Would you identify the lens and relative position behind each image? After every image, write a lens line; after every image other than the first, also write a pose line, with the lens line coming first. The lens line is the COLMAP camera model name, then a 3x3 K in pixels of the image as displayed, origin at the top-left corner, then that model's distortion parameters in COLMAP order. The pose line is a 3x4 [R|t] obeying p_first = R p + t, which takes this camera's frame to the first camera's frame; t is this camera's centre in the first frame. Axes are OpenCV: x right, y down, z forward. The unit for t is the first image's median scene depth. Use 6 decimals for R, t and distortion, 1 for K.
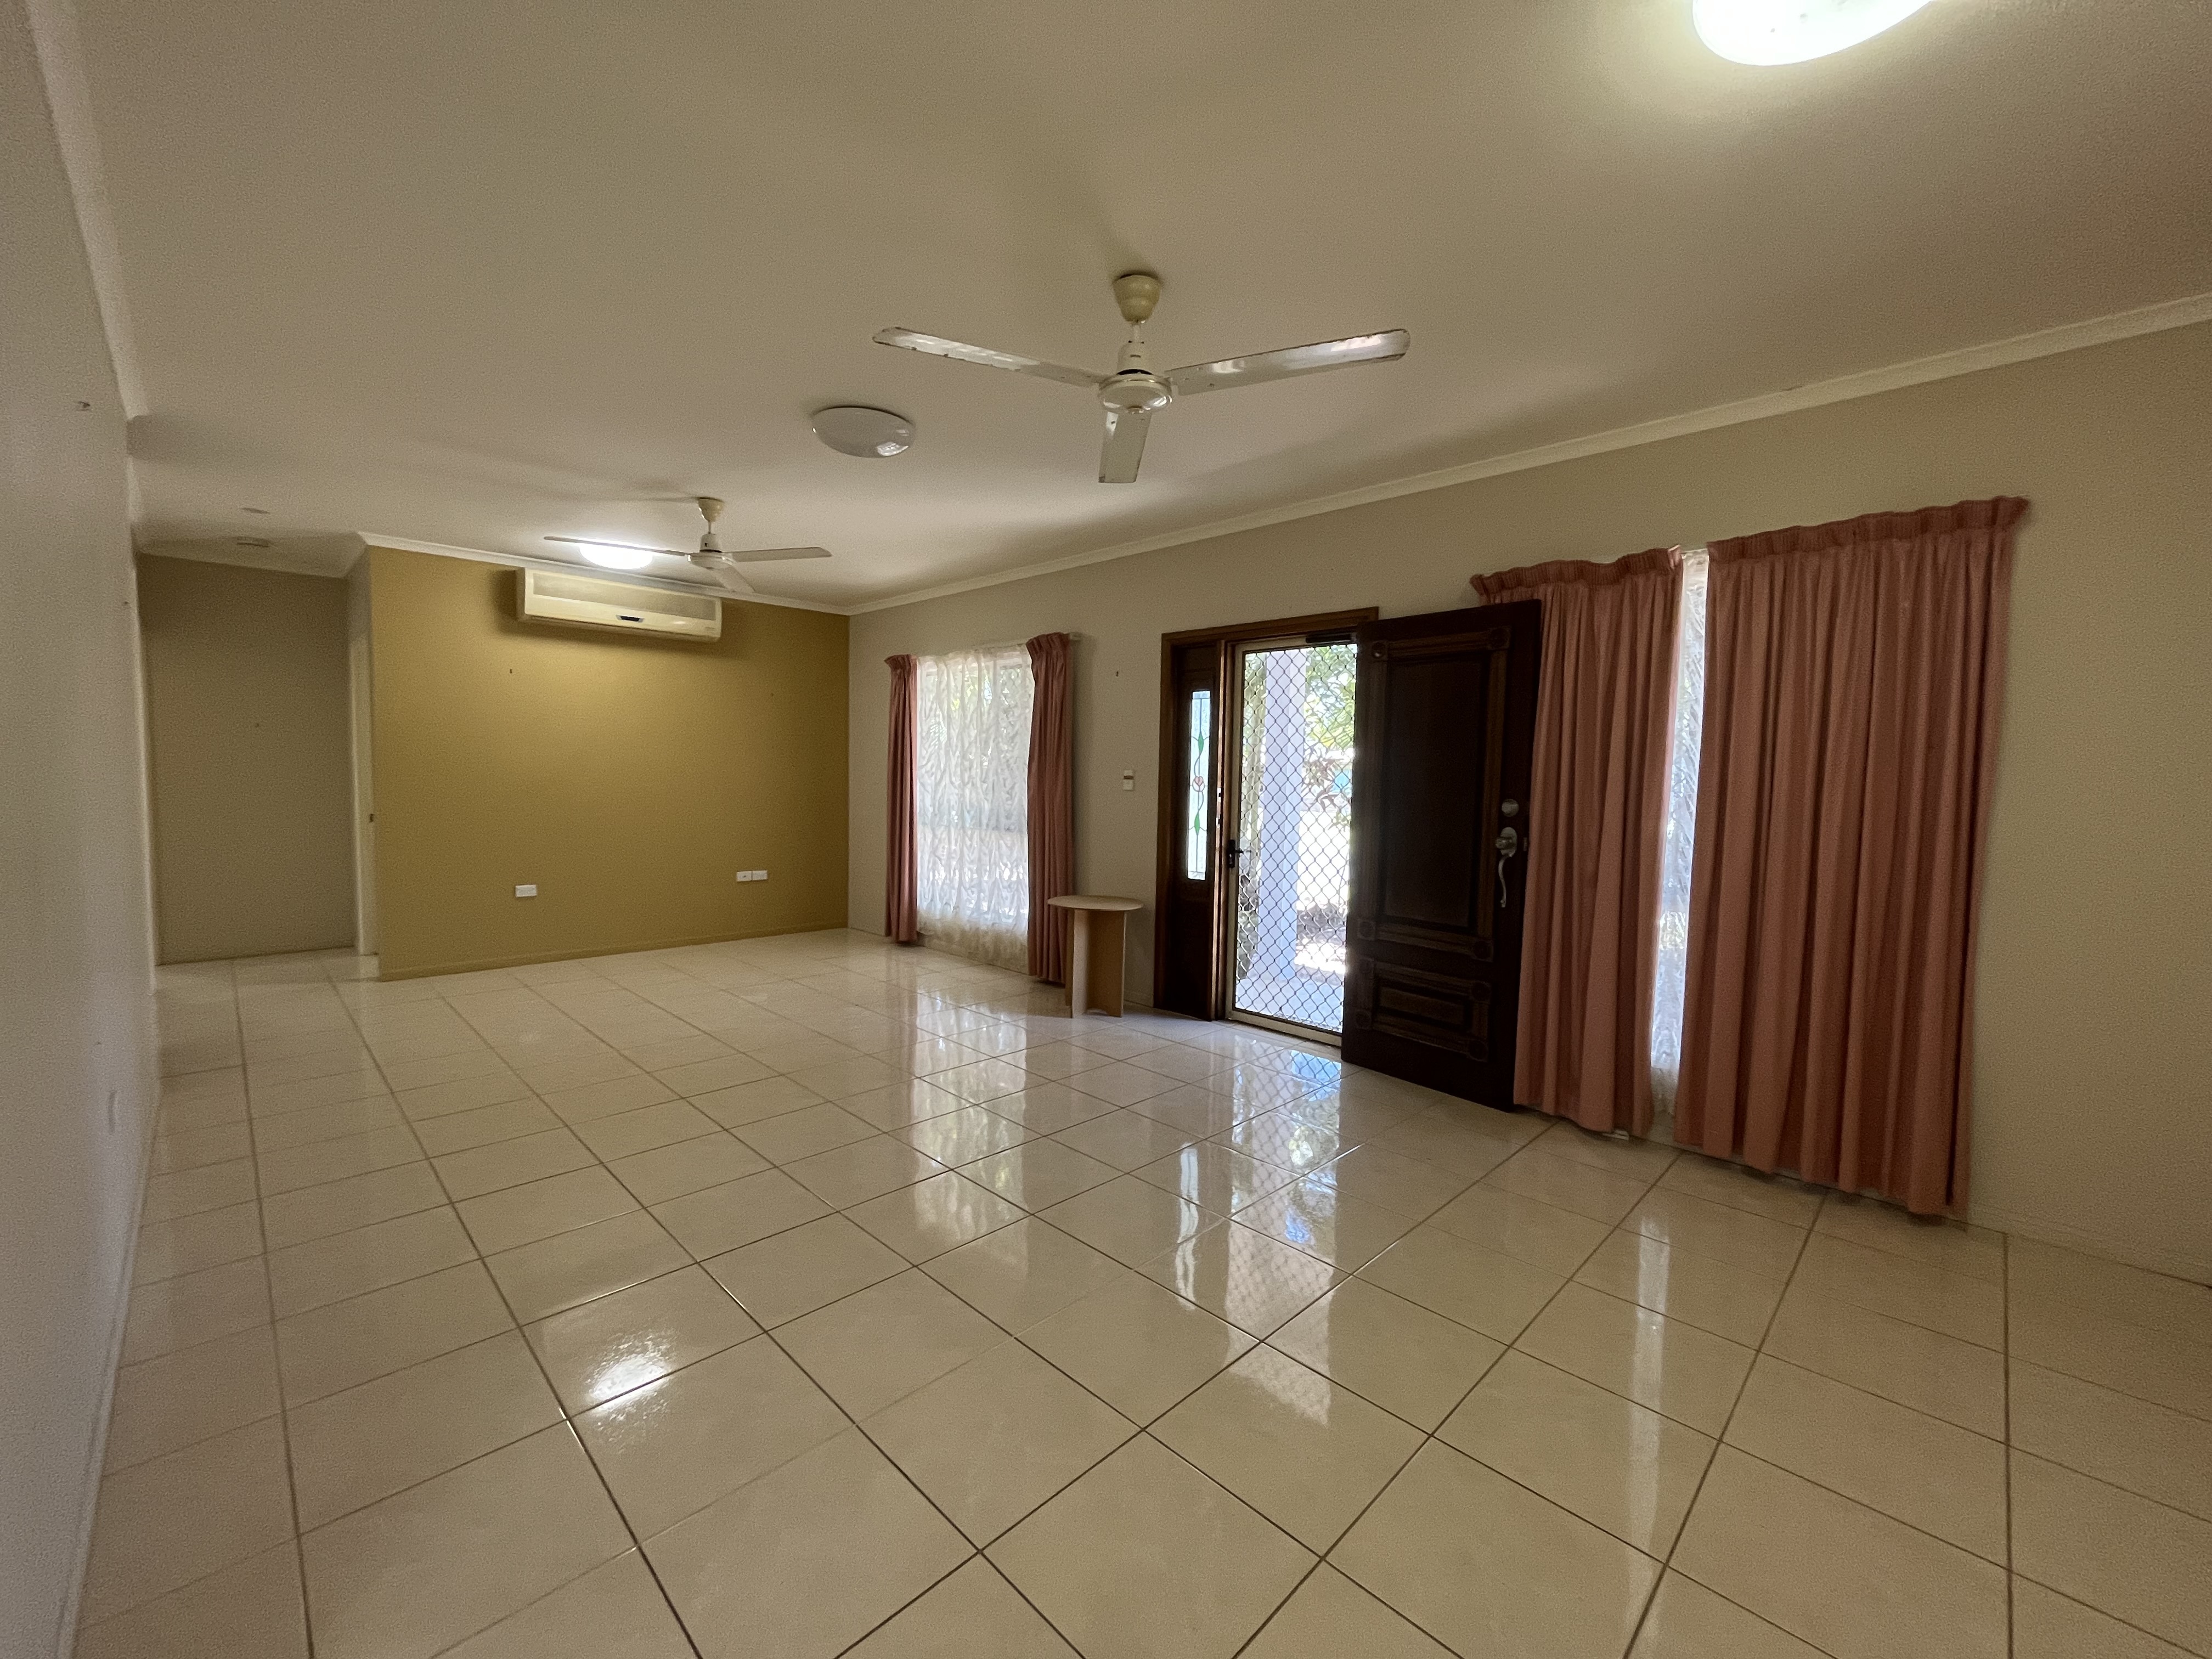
lens RADIAL K [[891.5, 0, 1106.0], [0, 891.5, 829.5], [0, 0, 1]] dist [-0.007560, -0.000111]
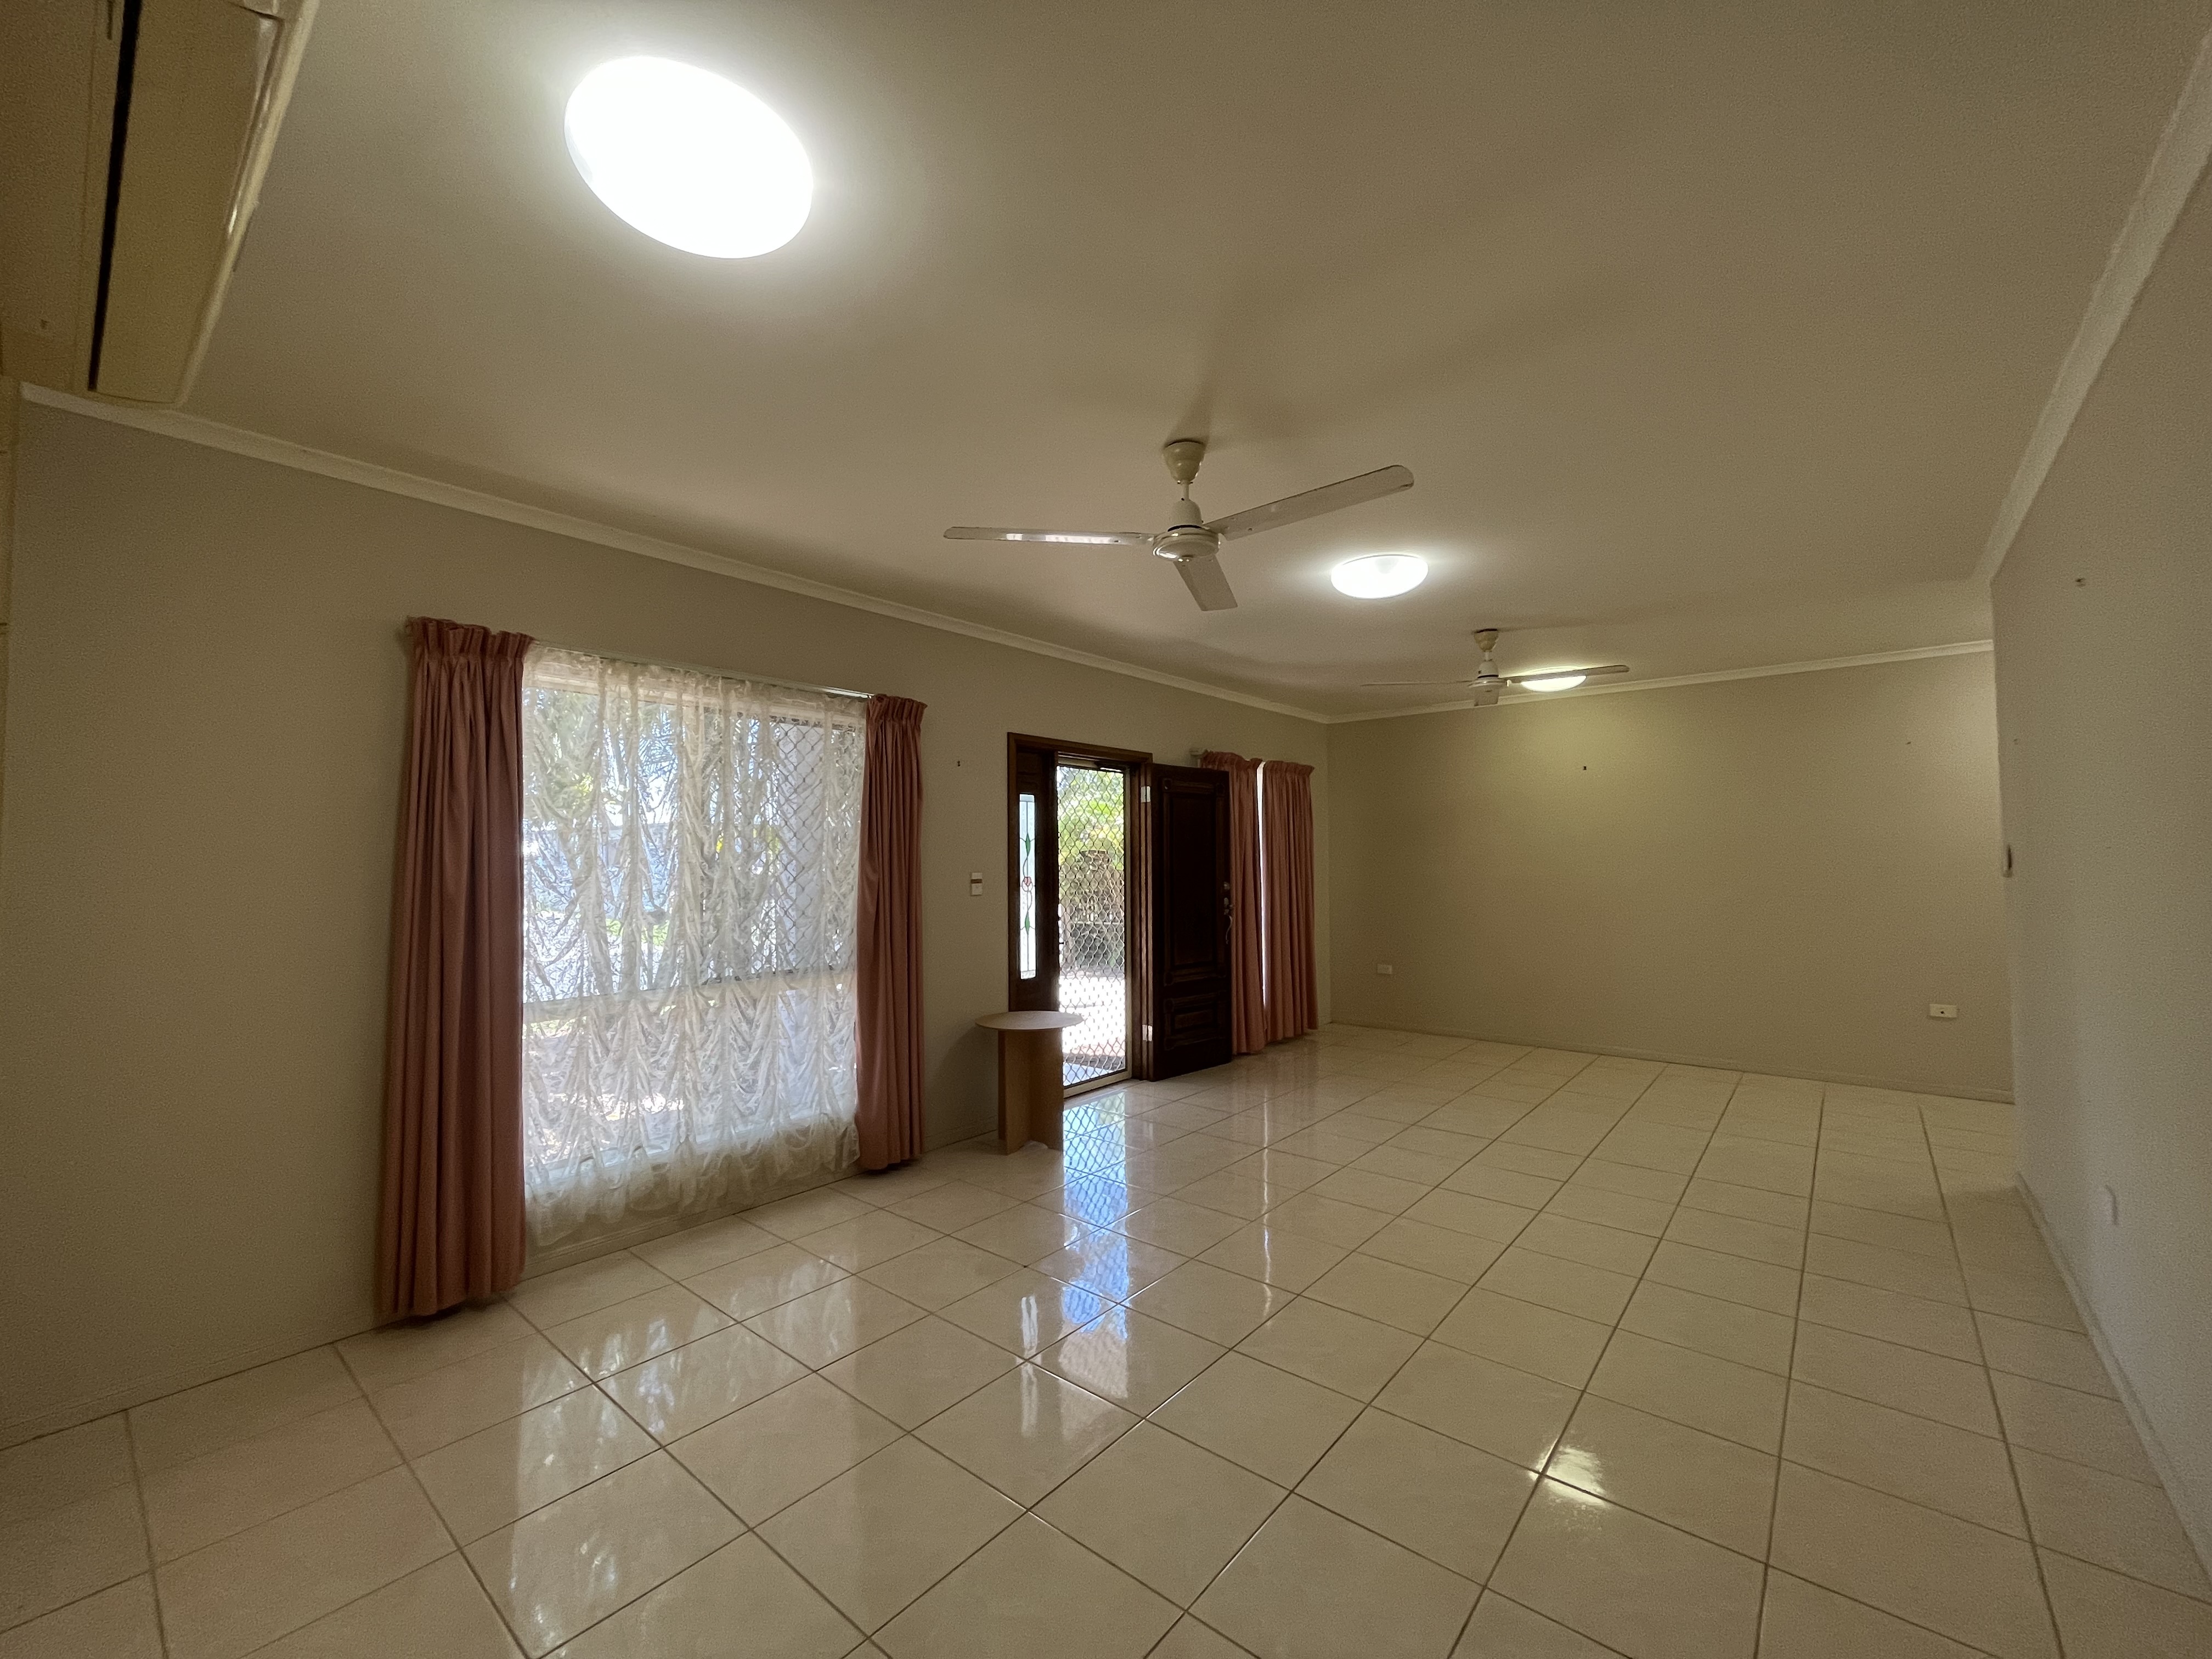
lens RADIAL K [[891.5, 0, 1118.3], [0, 891.5, 833.2], [0, 0, 1]] dist [-0.007560, -0.000111]
pose [[-0.092890, 0.016606, 0.995538, -0.926300], [0.070369, 0.997470, -0.010072, -0.091847], [-0.993187, 0.069119, -0.093824, 0.988686]]
